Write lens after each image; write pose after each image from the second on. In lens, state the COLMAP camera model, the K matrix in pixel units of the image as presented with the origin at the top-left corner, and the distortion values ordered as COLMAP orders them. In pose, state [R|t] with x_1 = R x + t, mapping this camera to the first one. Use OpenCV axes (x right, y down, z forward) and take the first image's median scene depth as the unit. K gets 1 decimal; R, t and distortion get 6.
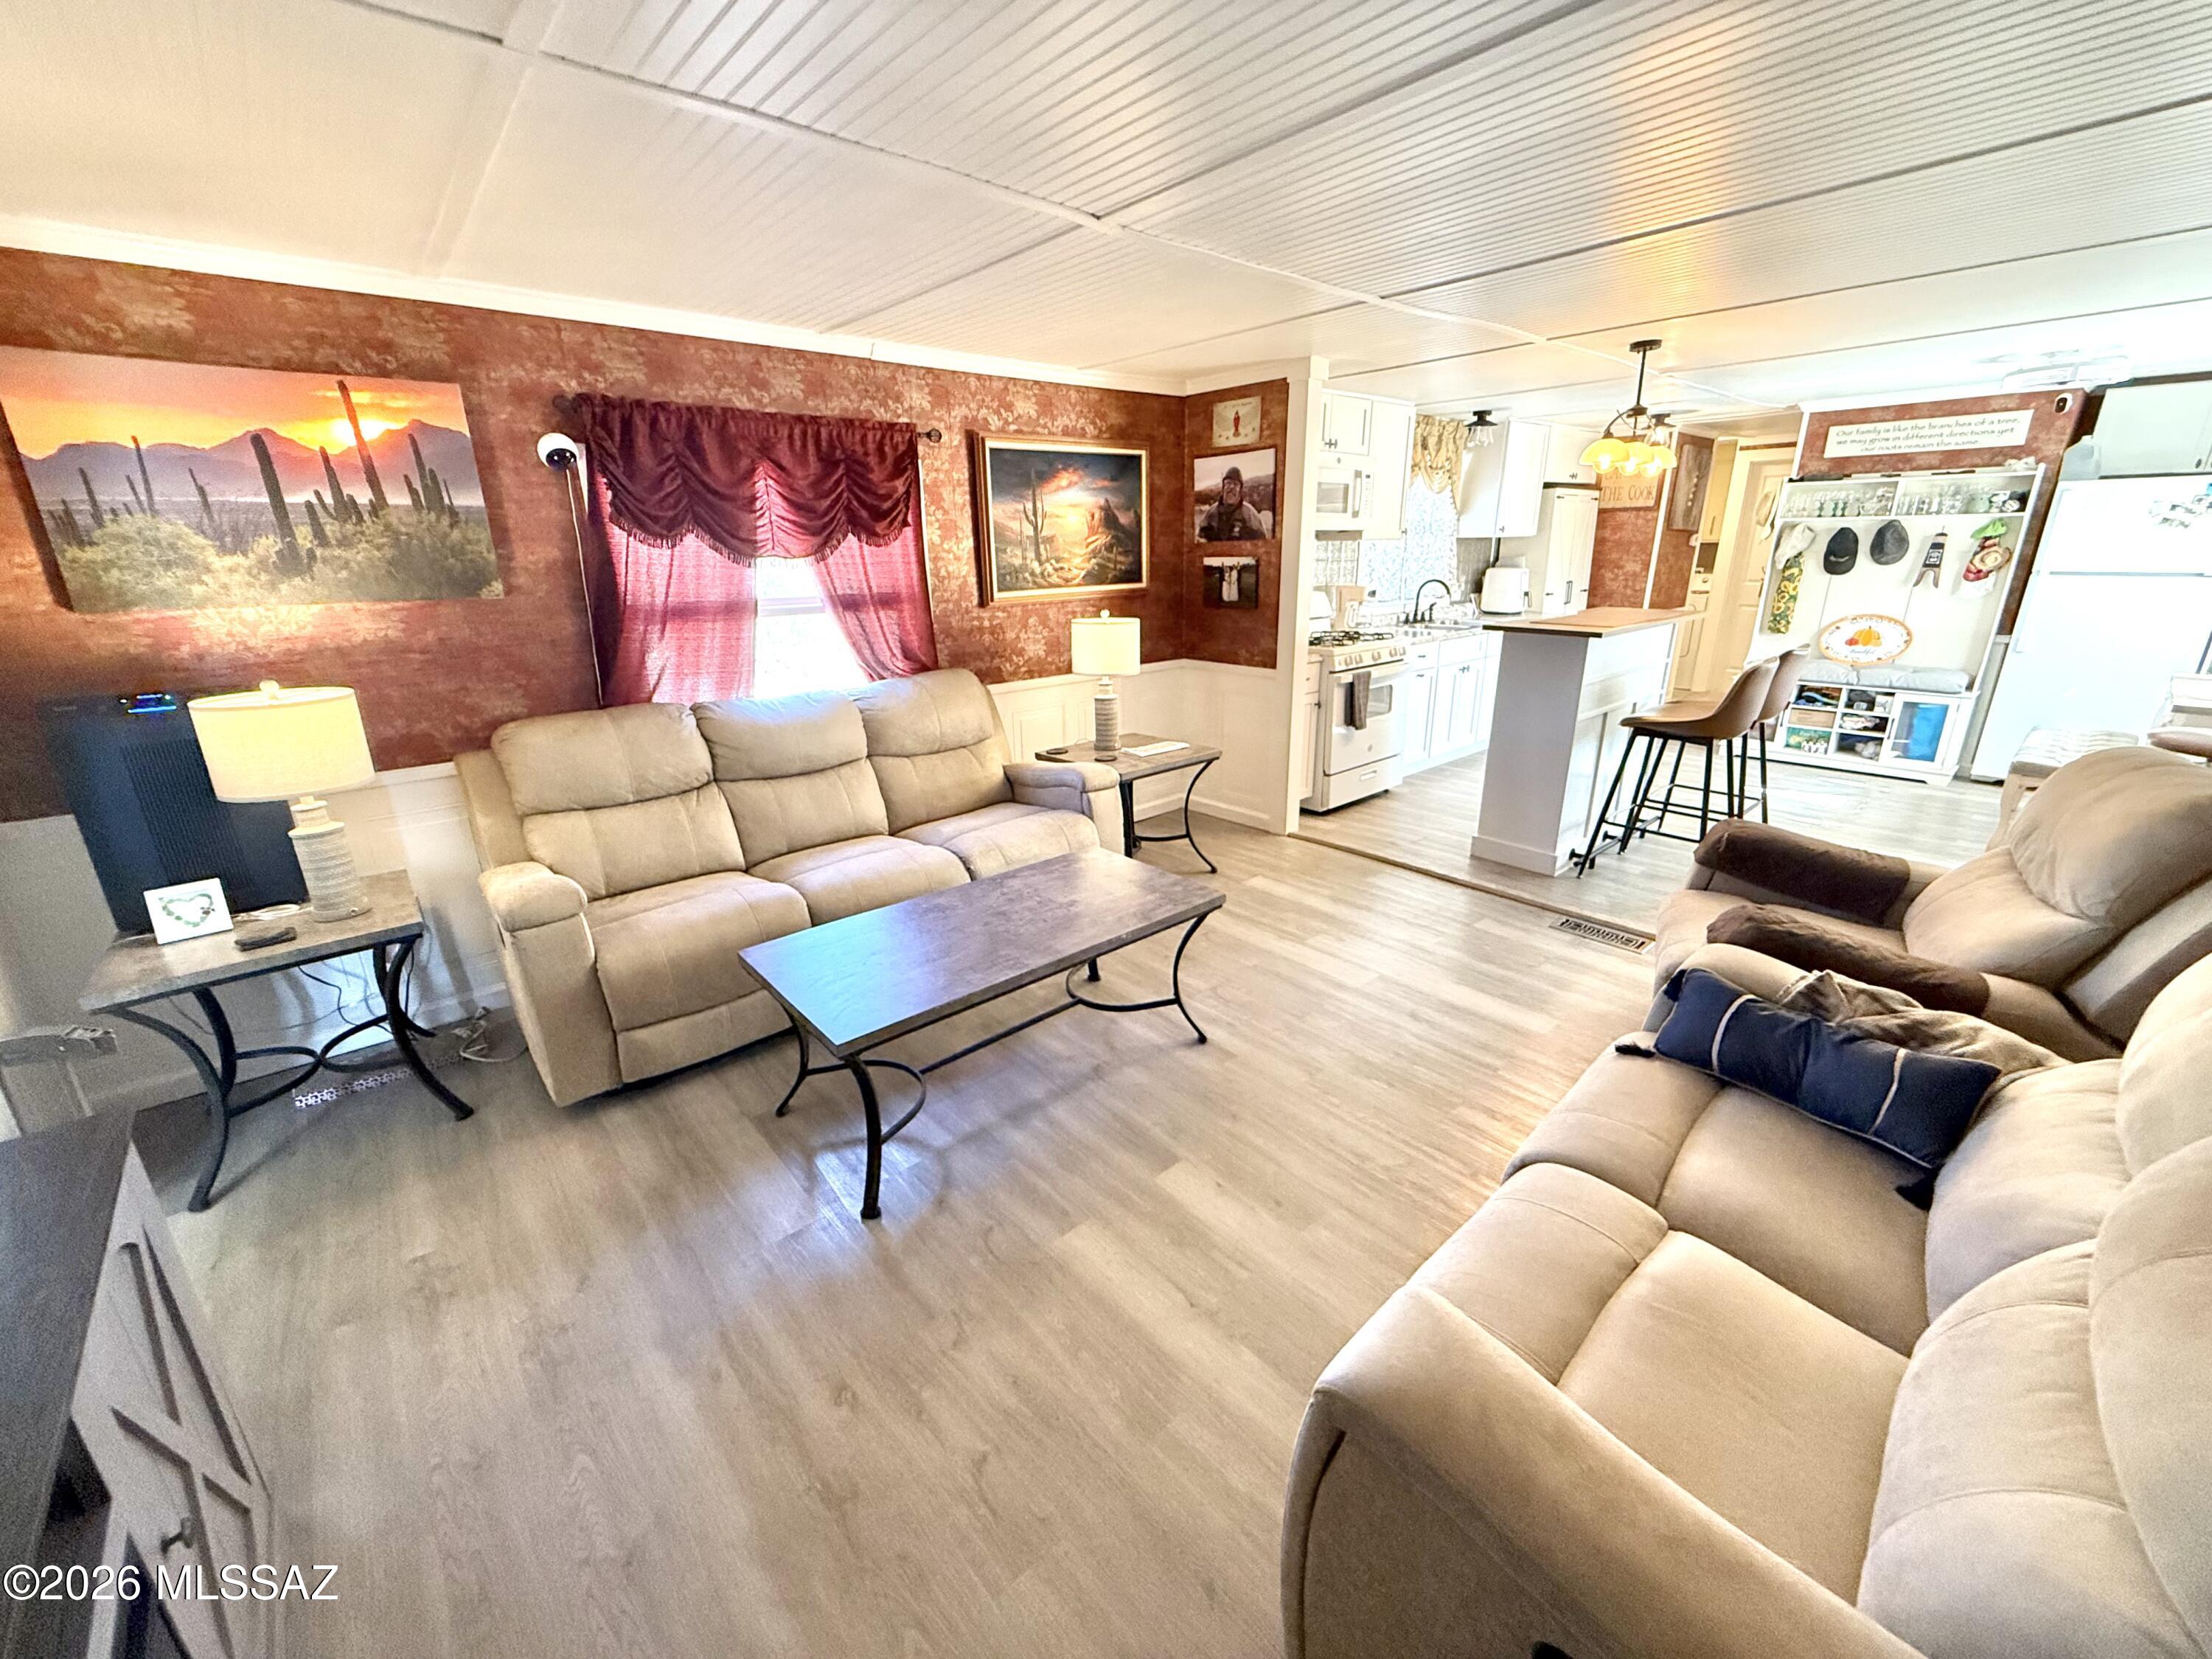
lens RADIAL K [[883.7, 0, 1106.0], [0, 883.7, 829.5], [0, 0, 1]] dist [0.000447, -0.000116]
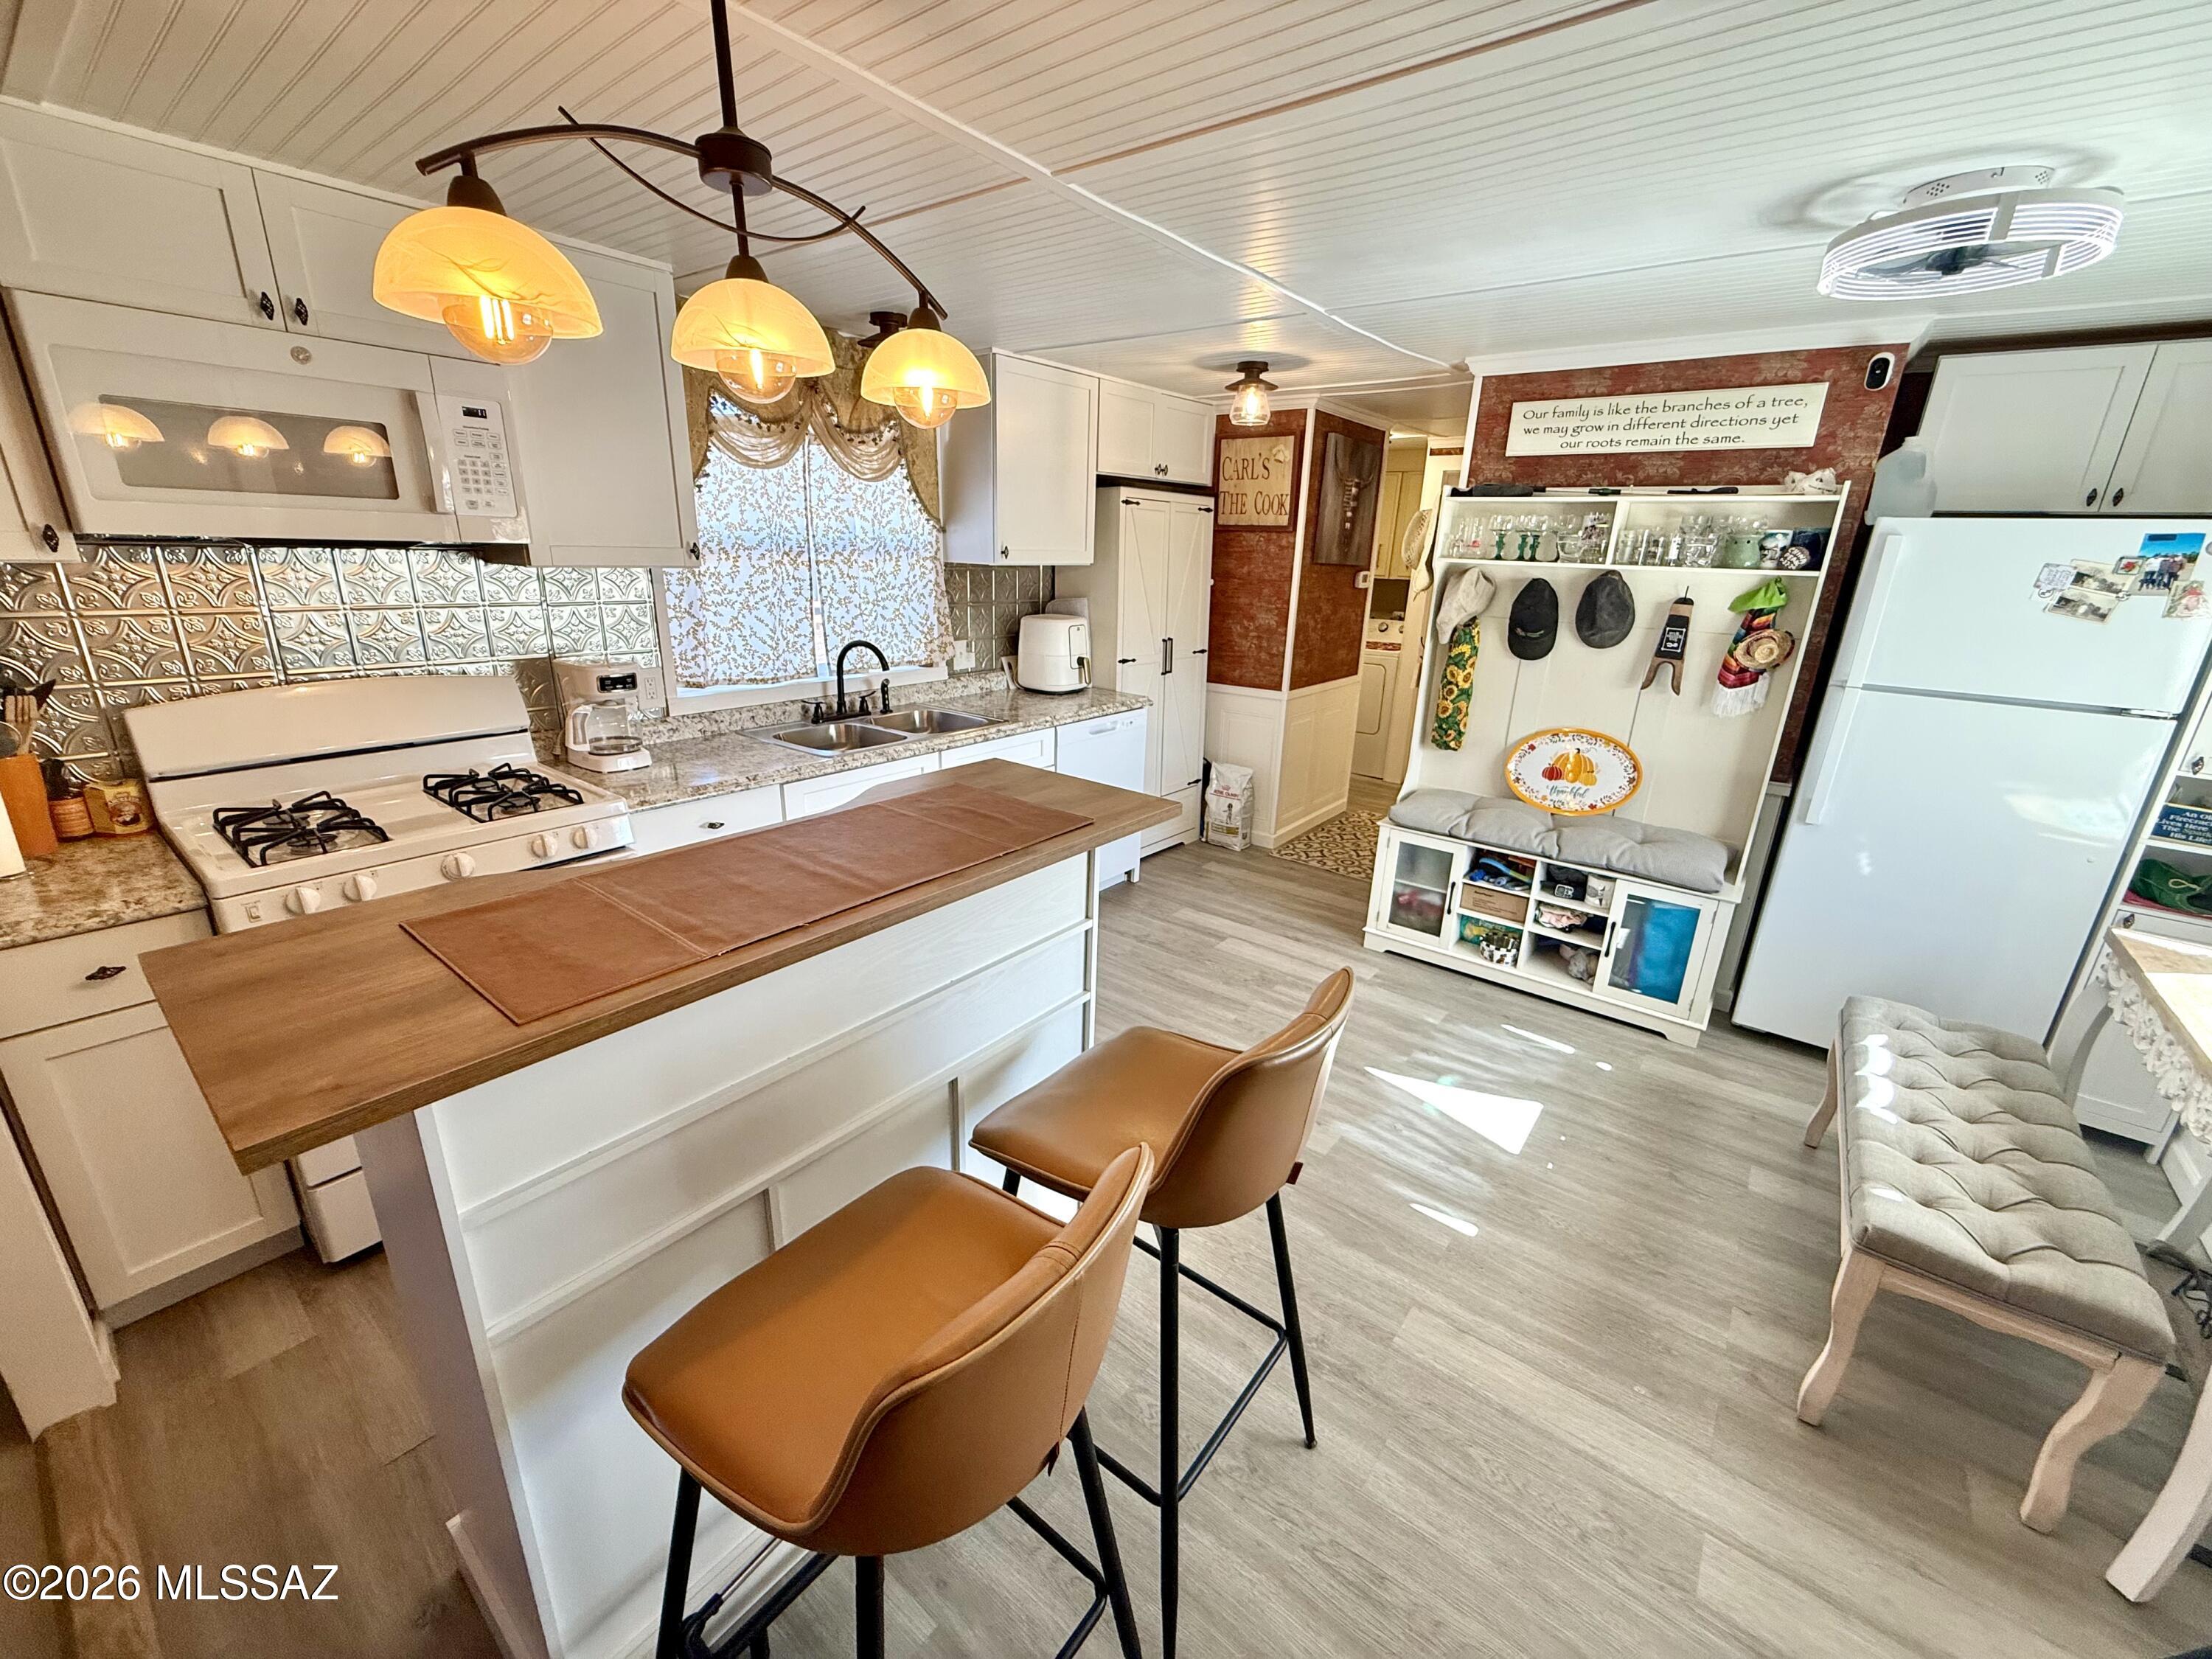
lens RADIAL K [[883.7, 0, 1106.0], [0, 883.7, 829.5], [0, 0, 1]] dist [0.000447, -0.000116]
pose [[0.982154, -0.012094, 0.187691, 0.456266], [0.011870, 0.999927, 0.002320, -0.186003], [-0.187706, -0.000051, 0.982225, 0.494742]]
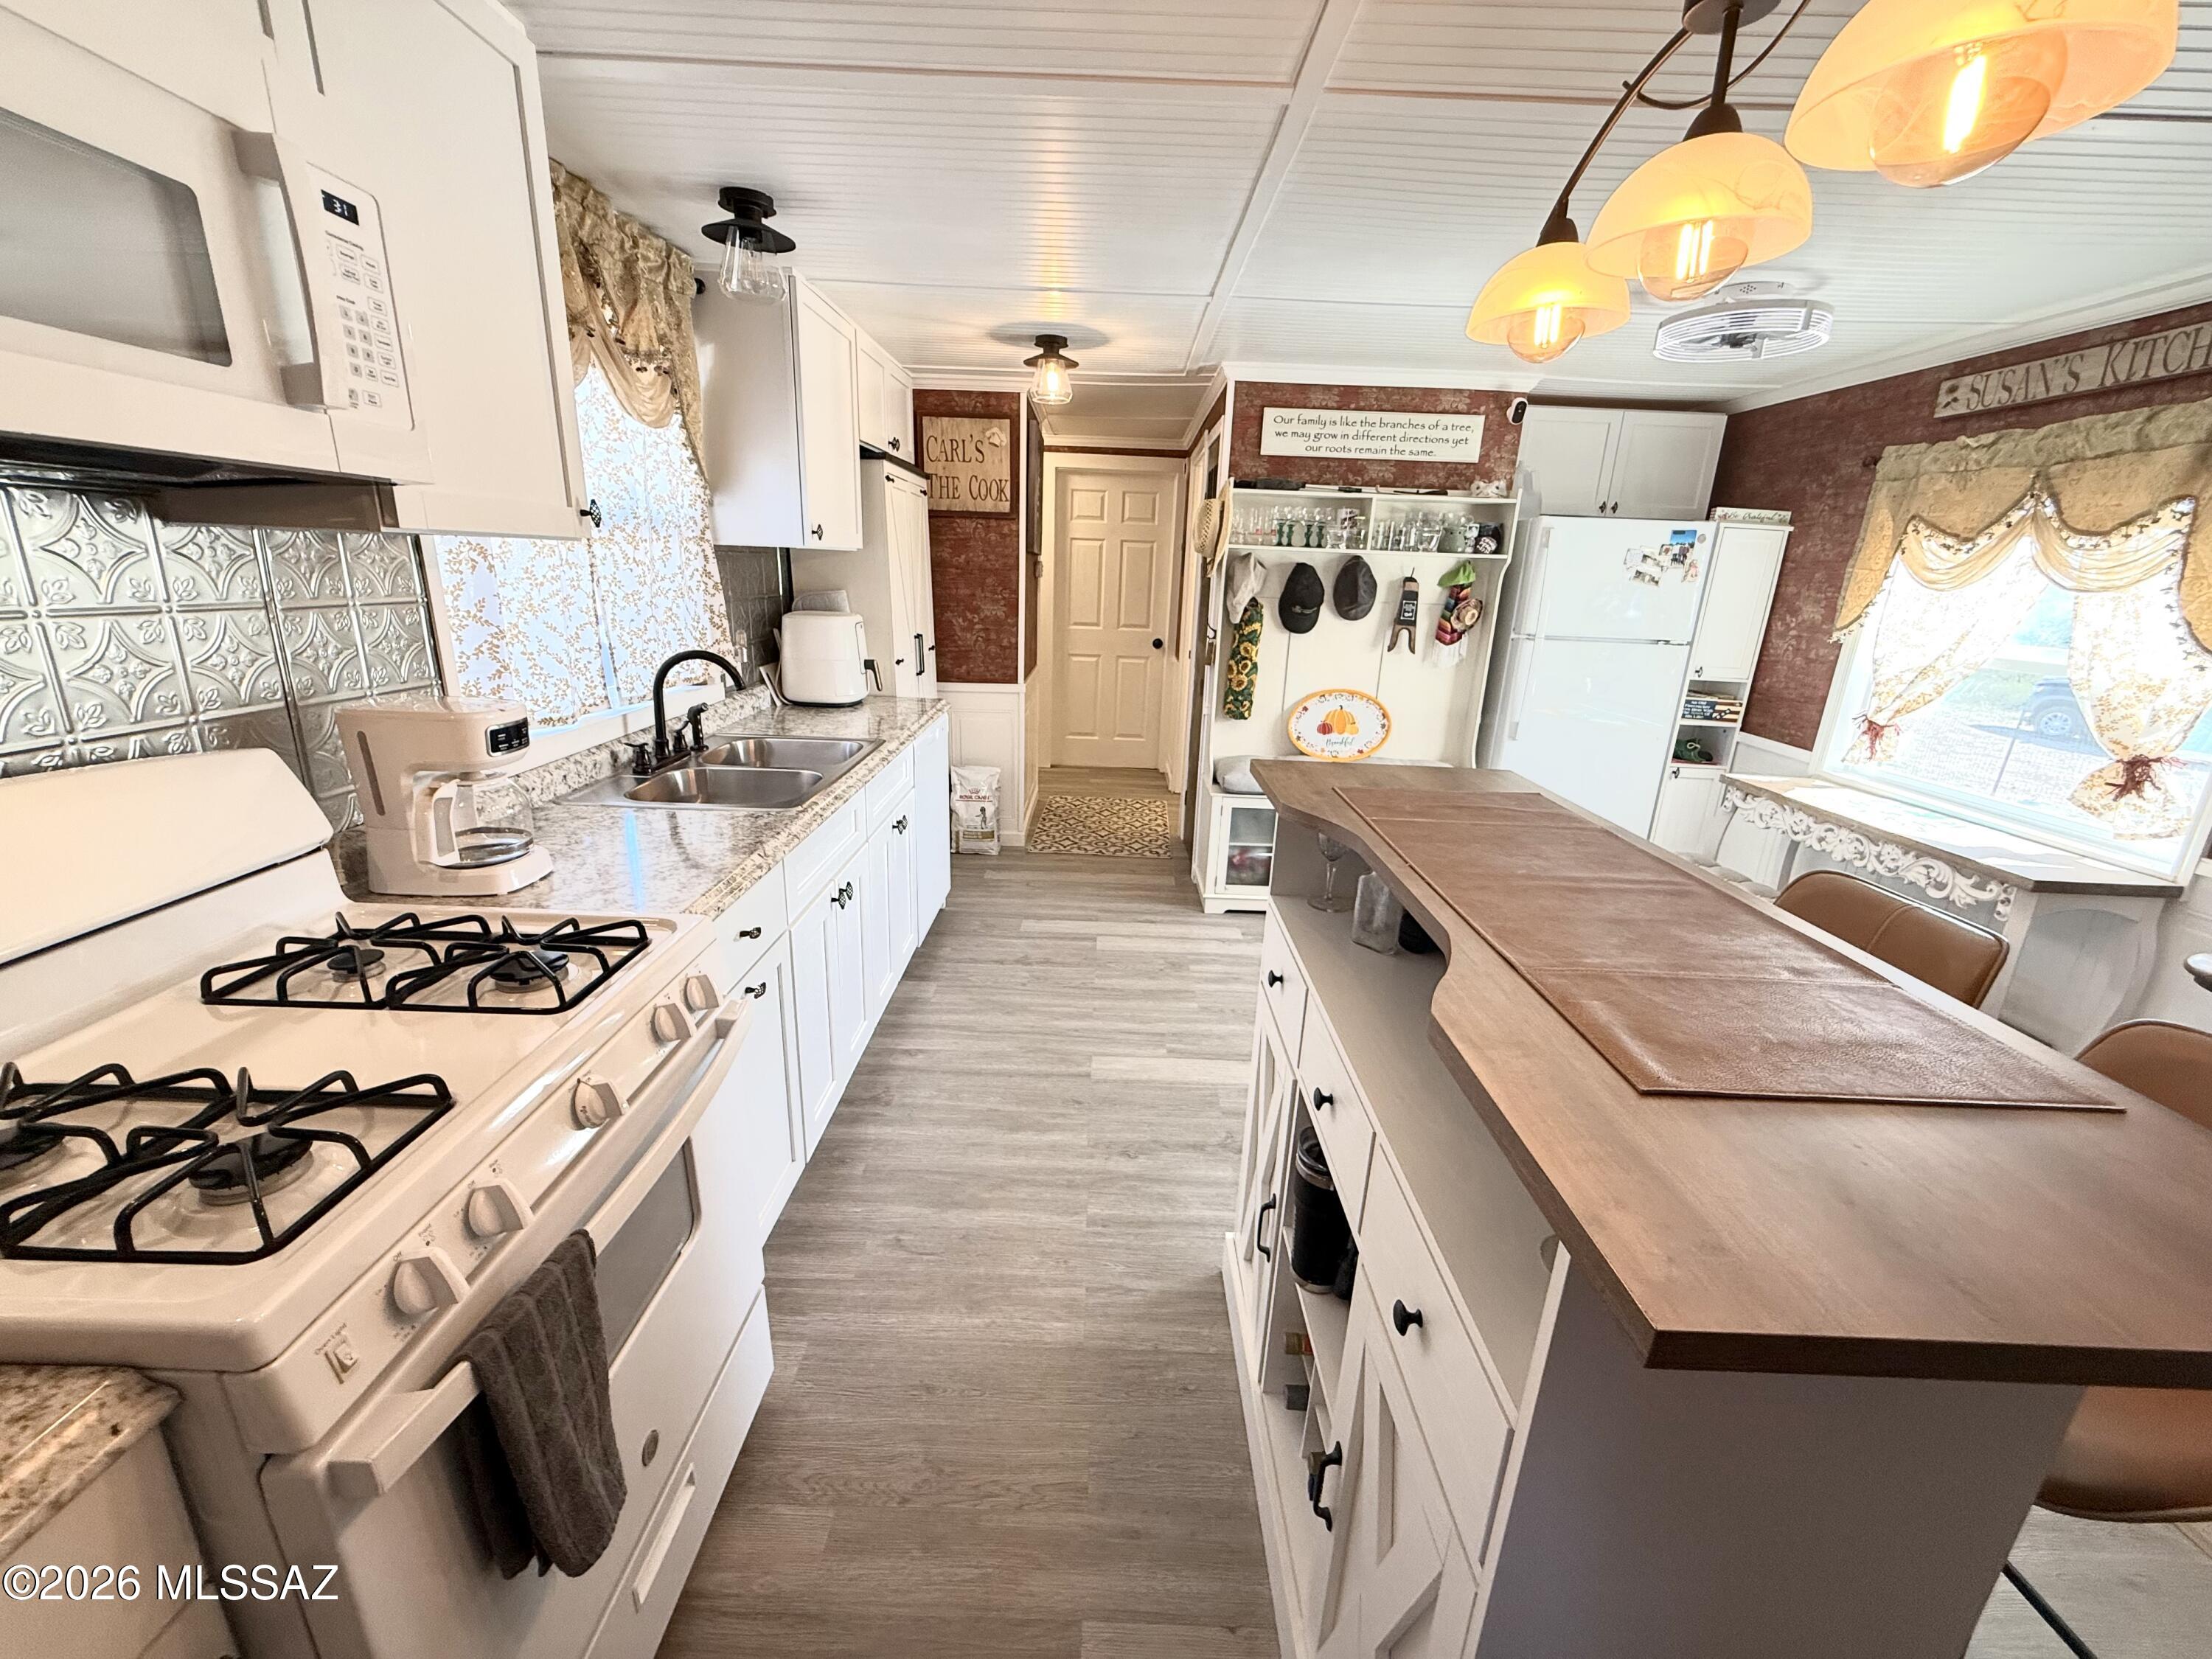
lens RADIAL K [[883.7, 0, 1106.0], [0, 883.7, 829.5], [0, 0, 1]] dist [0.000447, -0.000116]
pose [[0.663670, -0.175926, 0.727044, 0.219178], [0.186457, 0.980178, 0.066973, -0.220473], [-0.724414, 0.091114, 0.683317, 0.680981]]
